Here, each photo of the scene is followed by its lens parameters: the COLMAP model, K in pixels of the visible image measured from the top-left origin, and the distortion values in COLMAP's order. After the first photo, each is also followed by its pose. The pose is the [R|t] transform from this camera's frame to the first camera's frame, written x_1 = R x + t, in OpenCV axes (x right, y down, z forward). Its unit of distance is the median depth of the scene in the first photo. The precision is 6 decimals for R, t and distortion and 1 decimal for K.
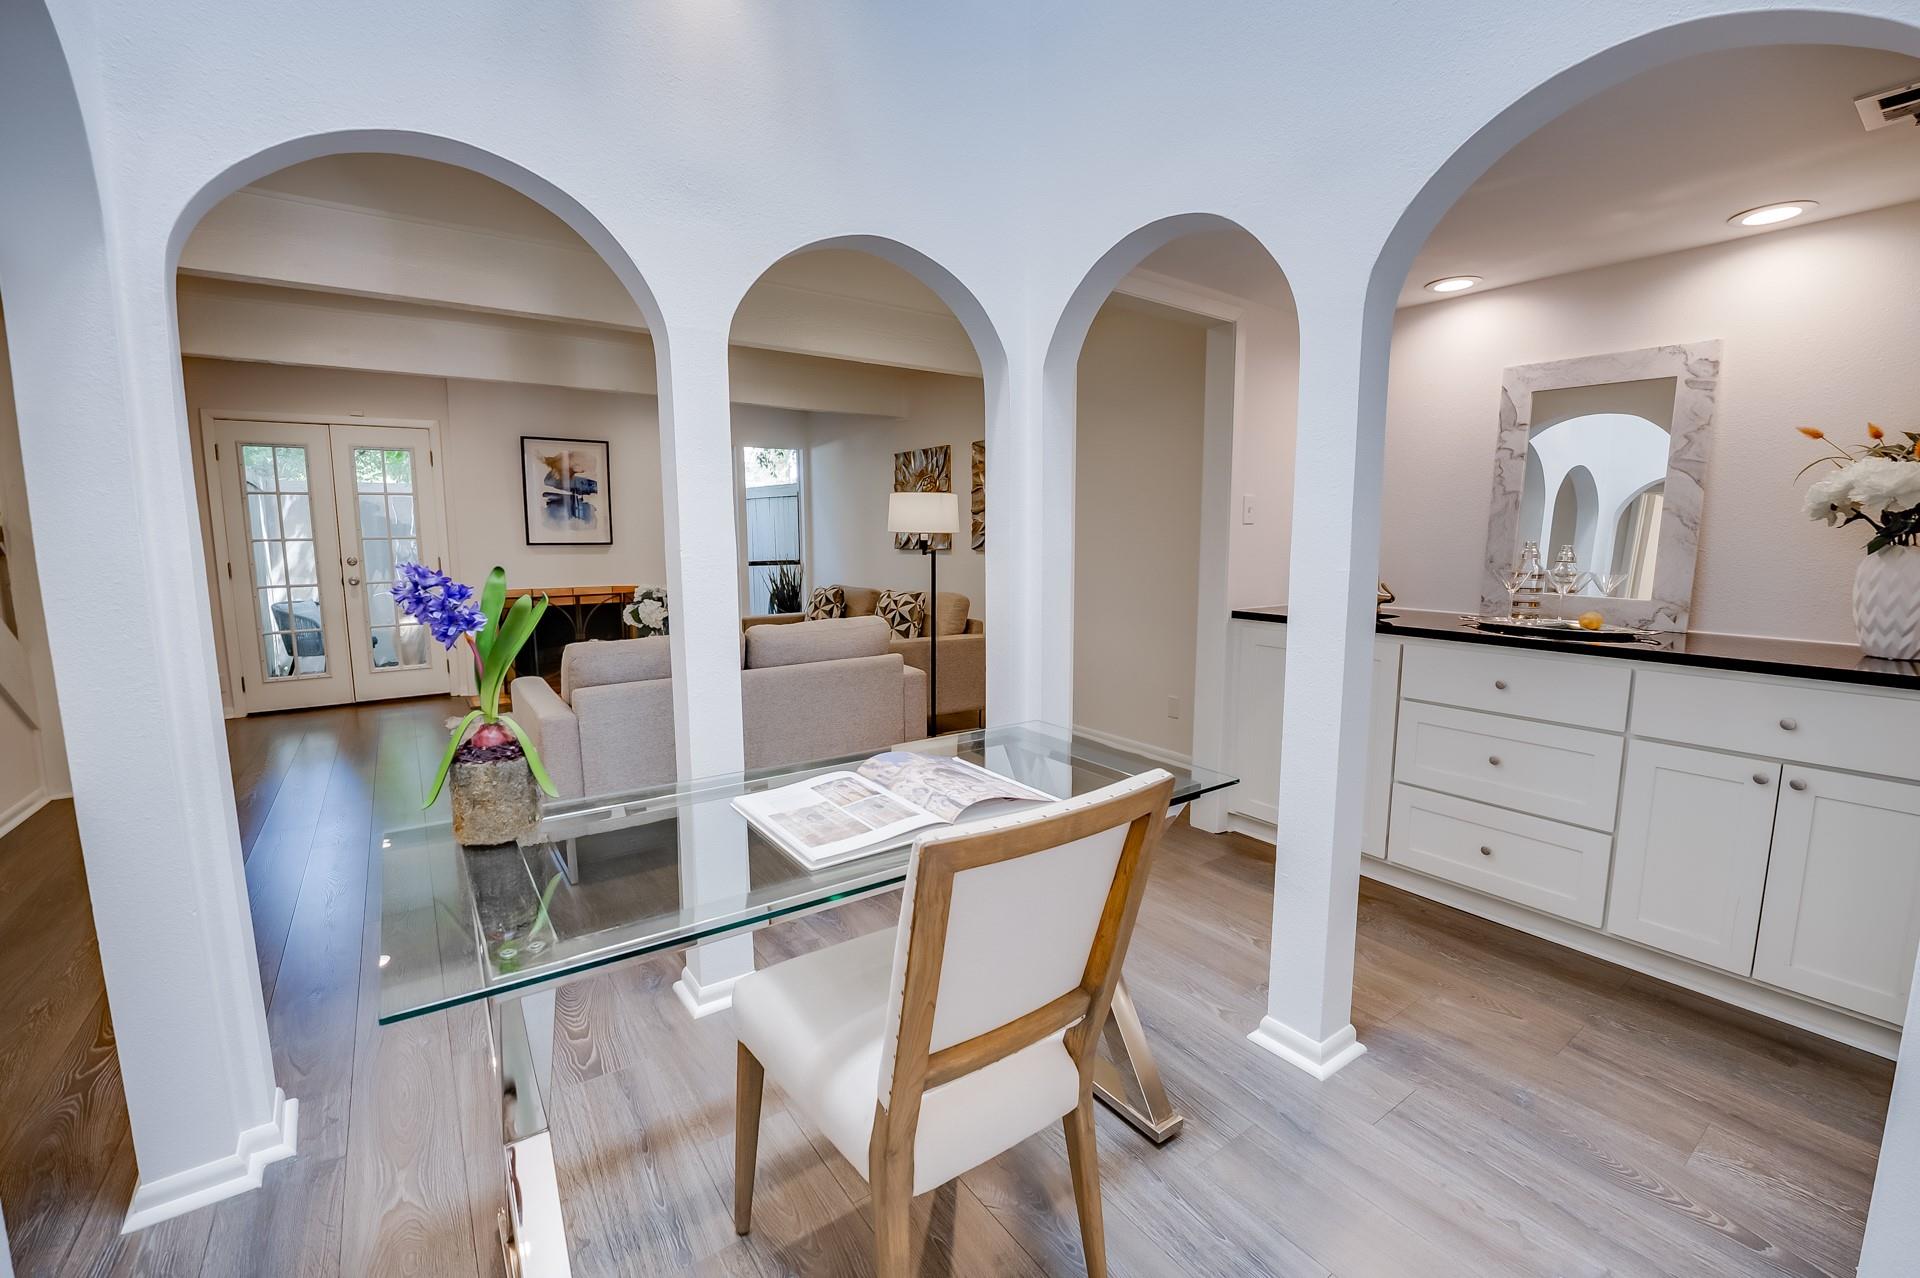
lens RADIAL K [[785.1, 0, 970.8], [0, 785.1, 636.8], [0, 0, 1]] dist [-0.019294, -0.003052]
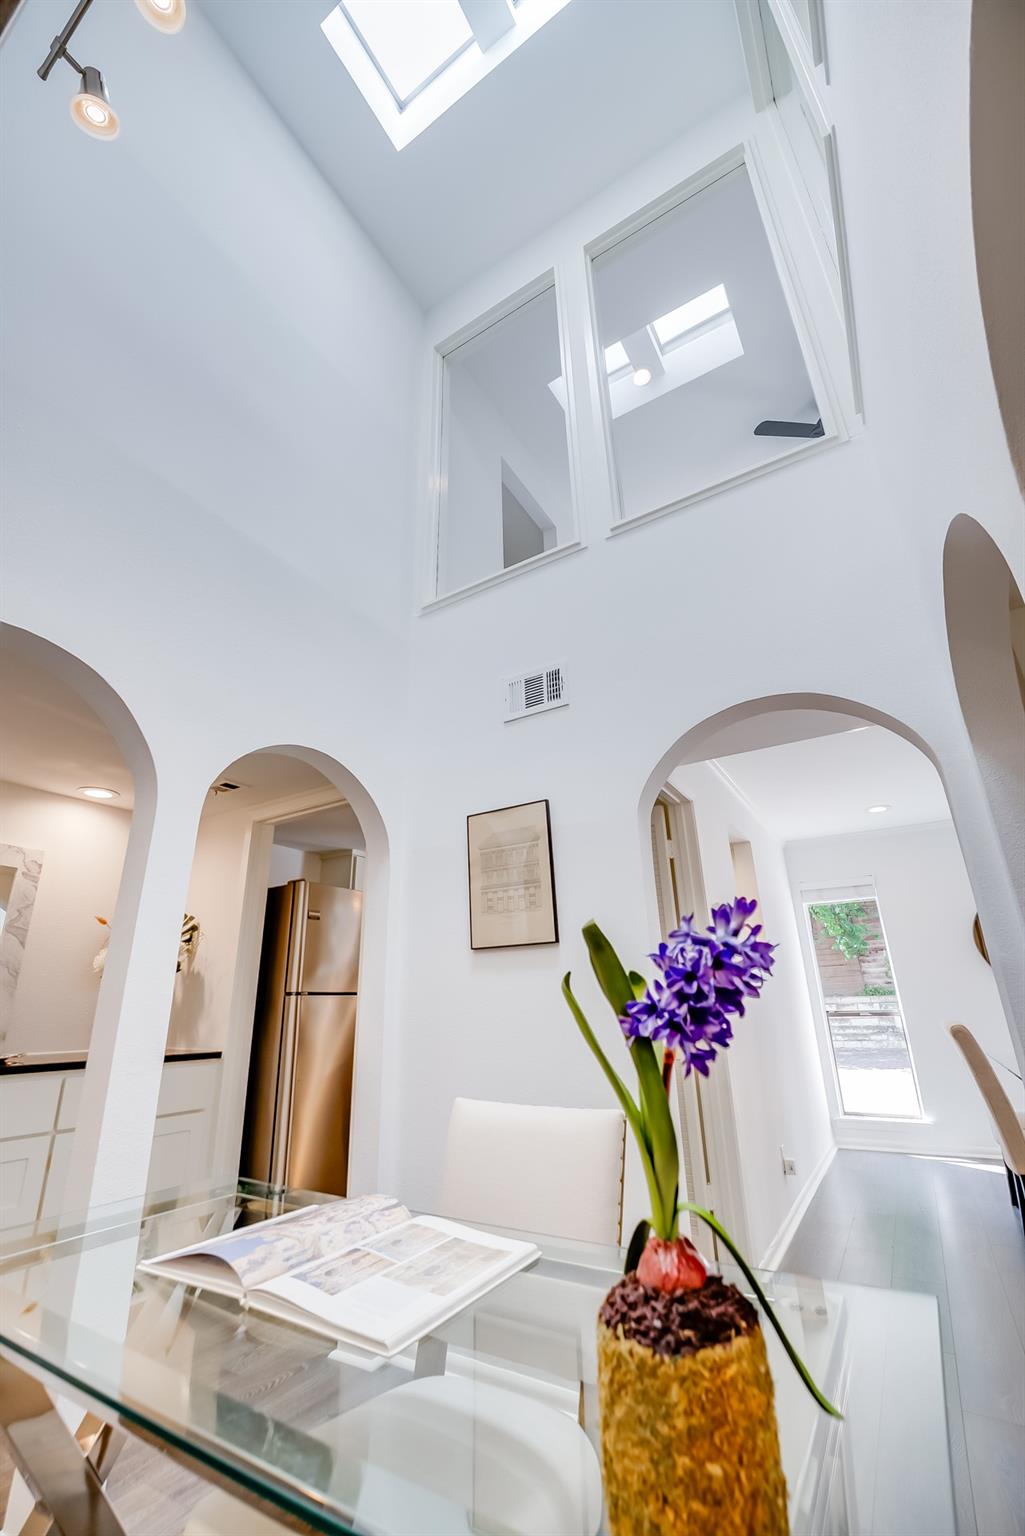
lens RADIAL K [[622.4, 0, 507.1], [0, 622.4, 760.4], [0, 0, 1]] dist [-0.032893, 0.002520]
pose [[-0.378387, 0.344439, 0.859177, -0.250998], [0.143537, 0.938796, -0.313143, -0.016778], [-0.914451, 0.004835, -0.404668, 0.306953]]
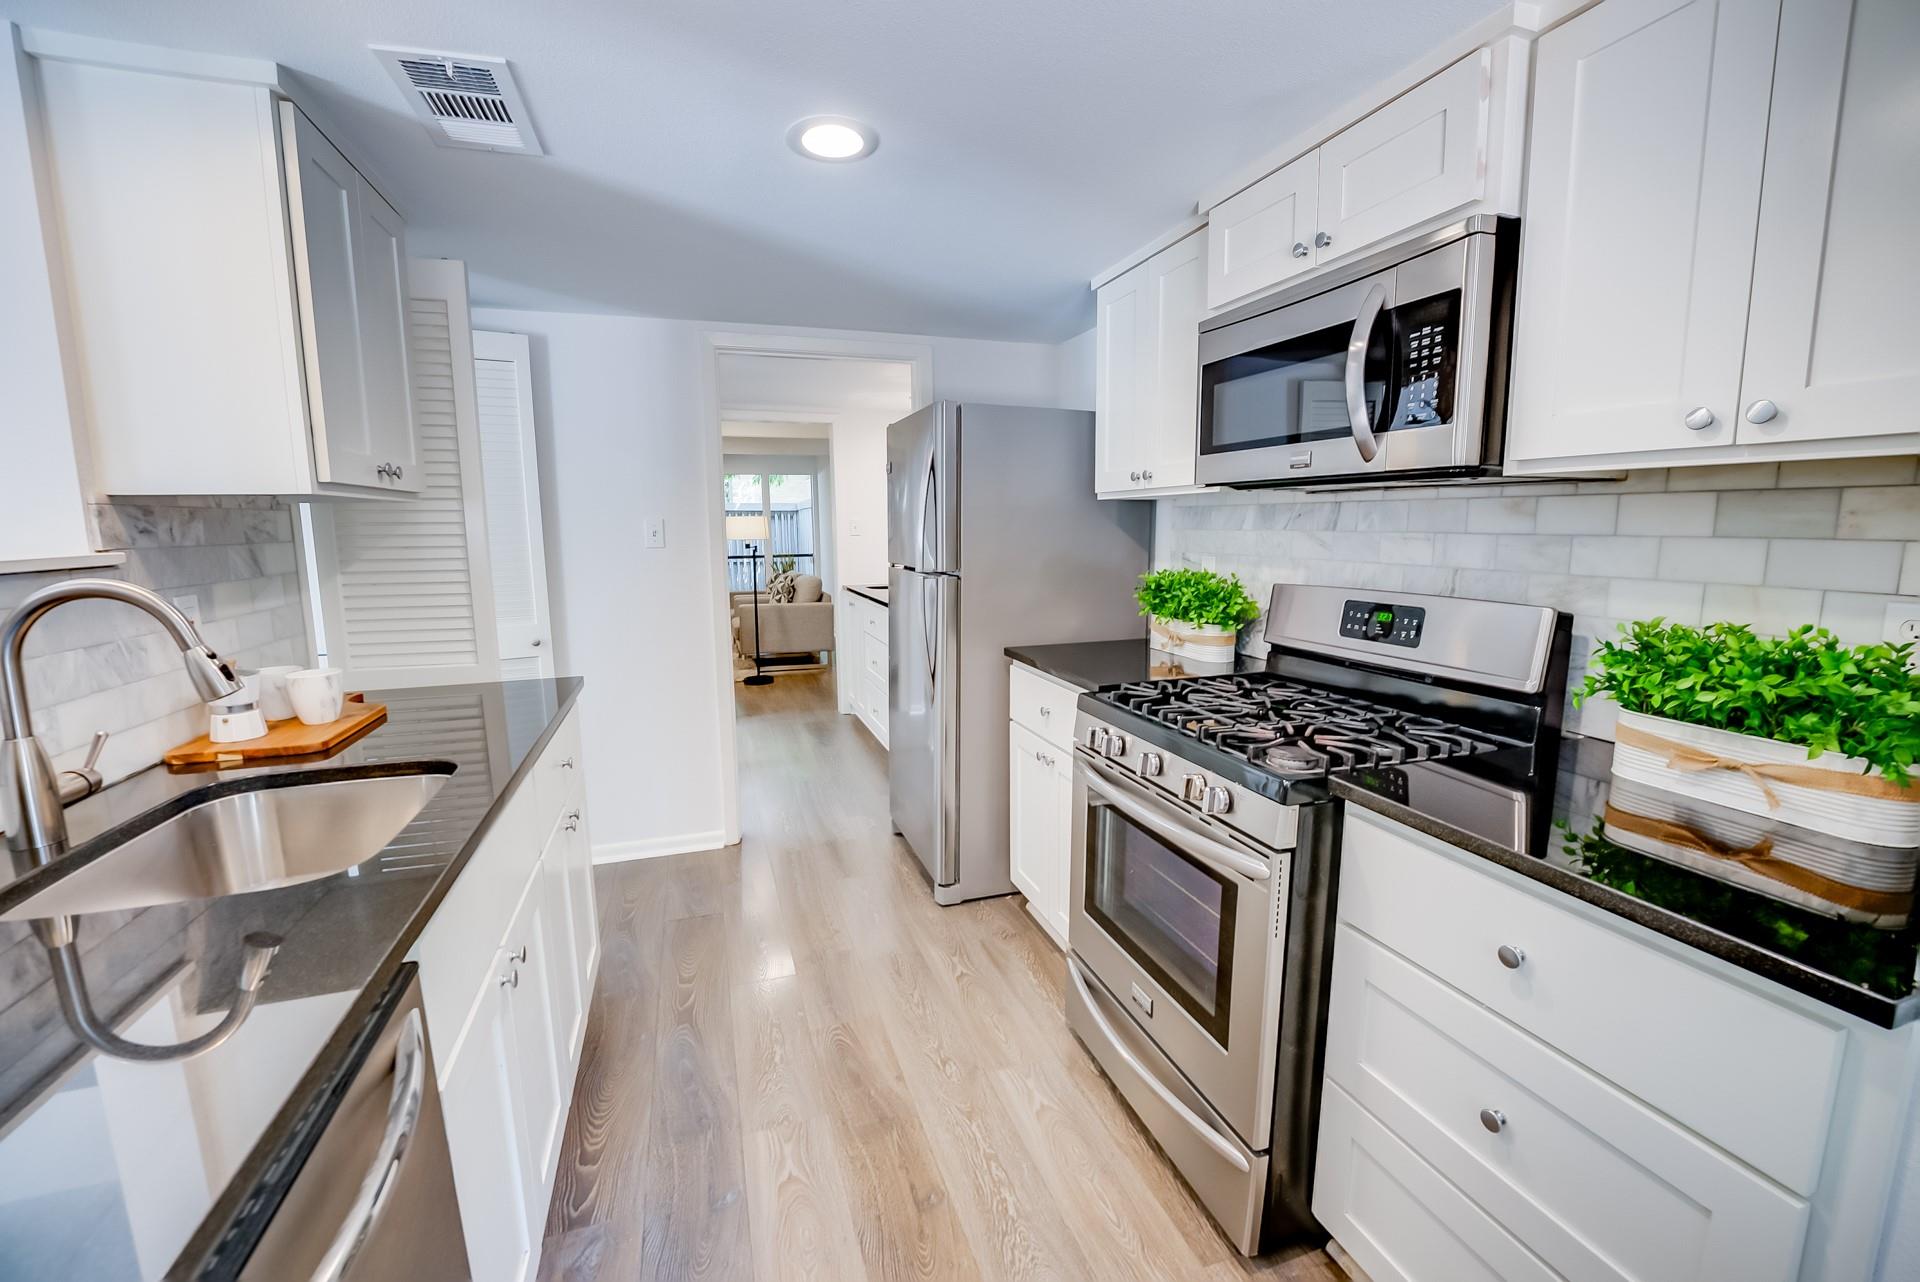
lens RADIAL K [[785.1, 0, 929.2], [0, 785.1, 643.0], [0, 0, 1]] dist [-0.019294, -0.003052]
pose [[0.945013, 0.041906, -0.324335, 0.716295], [-0.036176, 0.999065, 0.023680, 0.031414], [0.325024, -0.010645, 0.945646, -0.403080]]
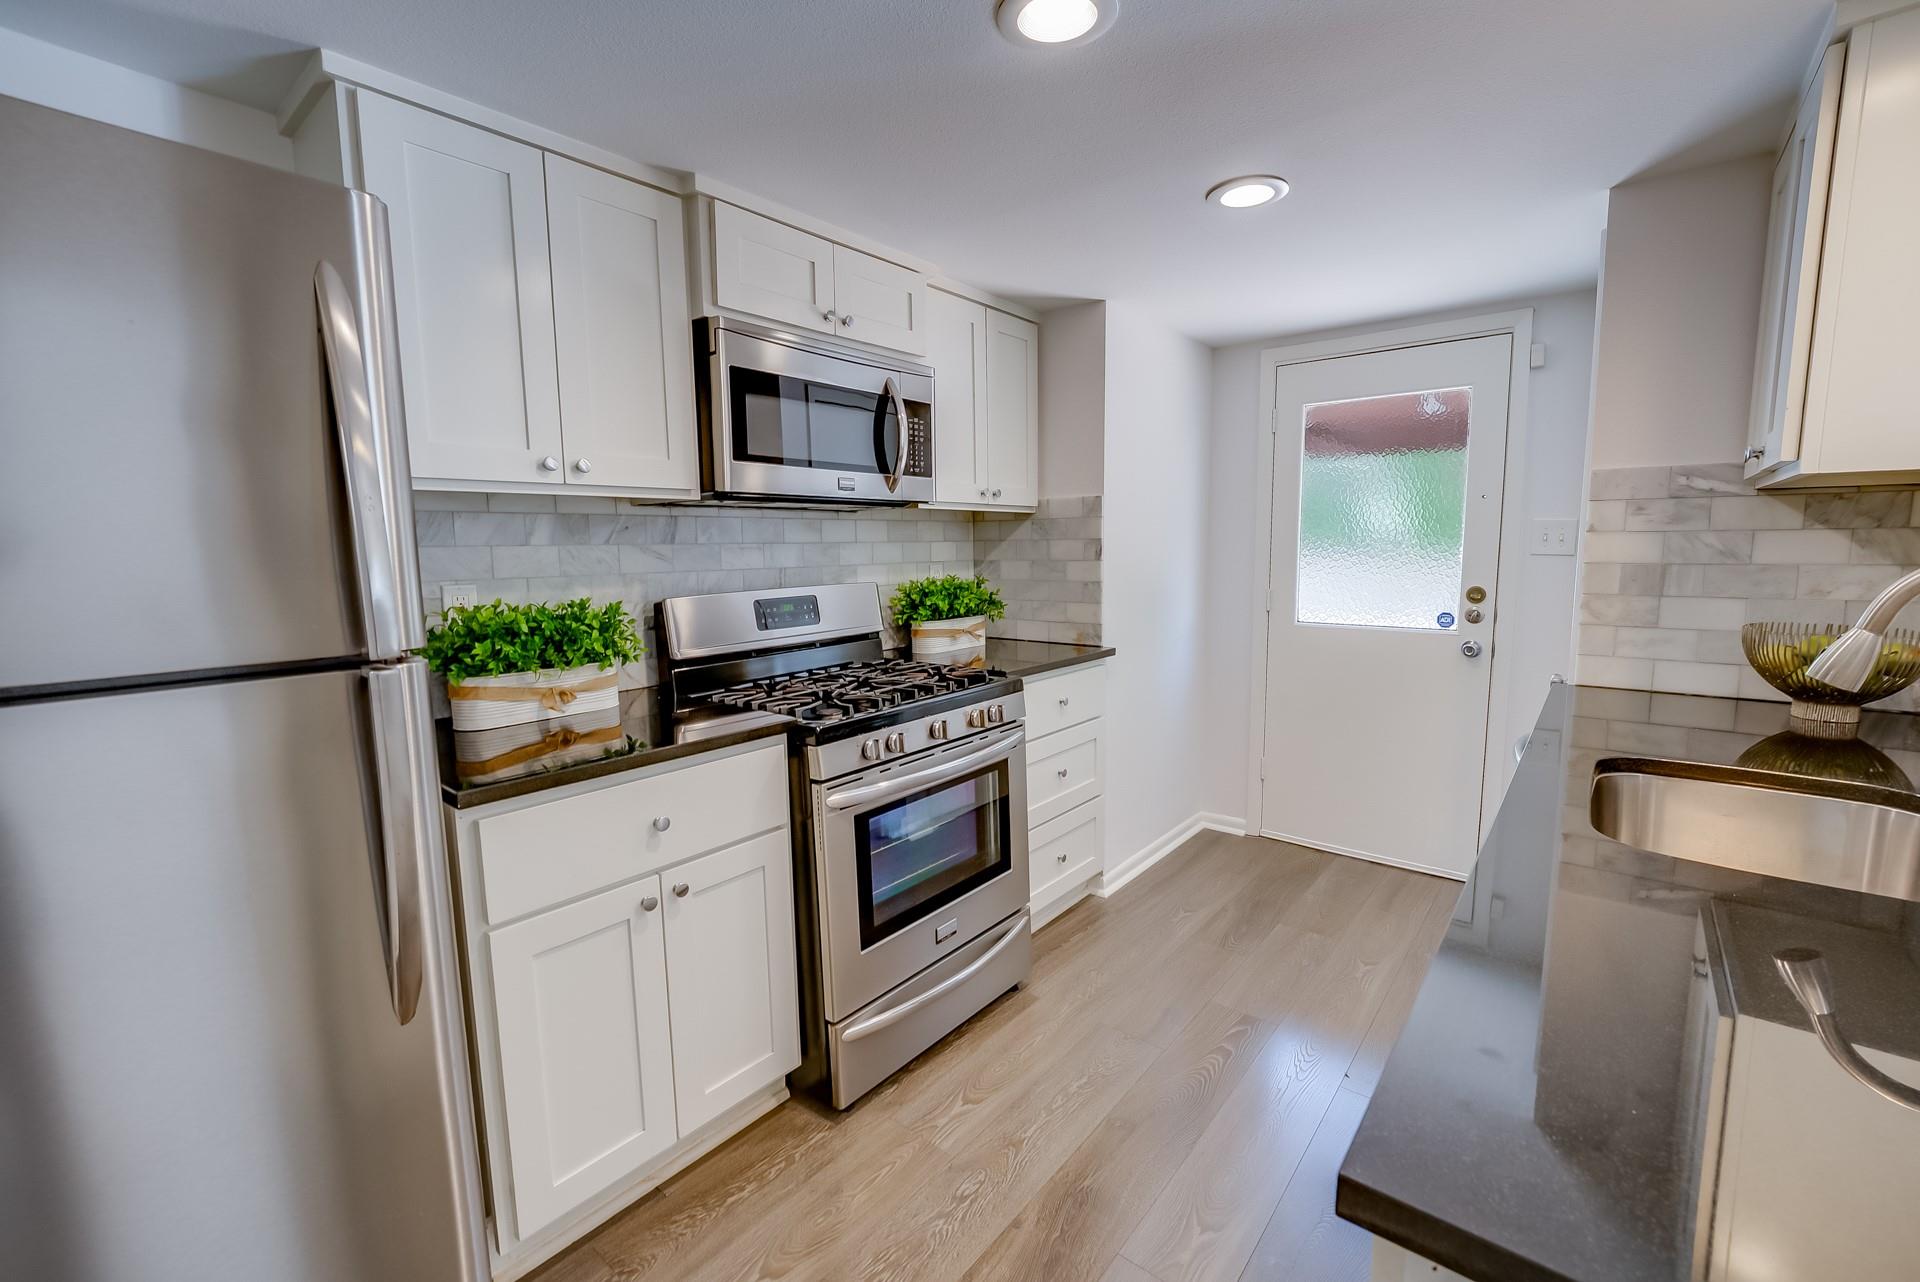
lens RADIAL K [[785.1, 0, 986.2], [0, 785.1, 642.9], [0, 0, 1]] dist [-0.019294, -0.003052]
pose [[-0.272810, -0.116342, 0.955007, 0.297838], [0.143438, 0.976648, 0.159953, -0.018989], [-0.951315, 0.180621, -0.249752, 0.030550]]
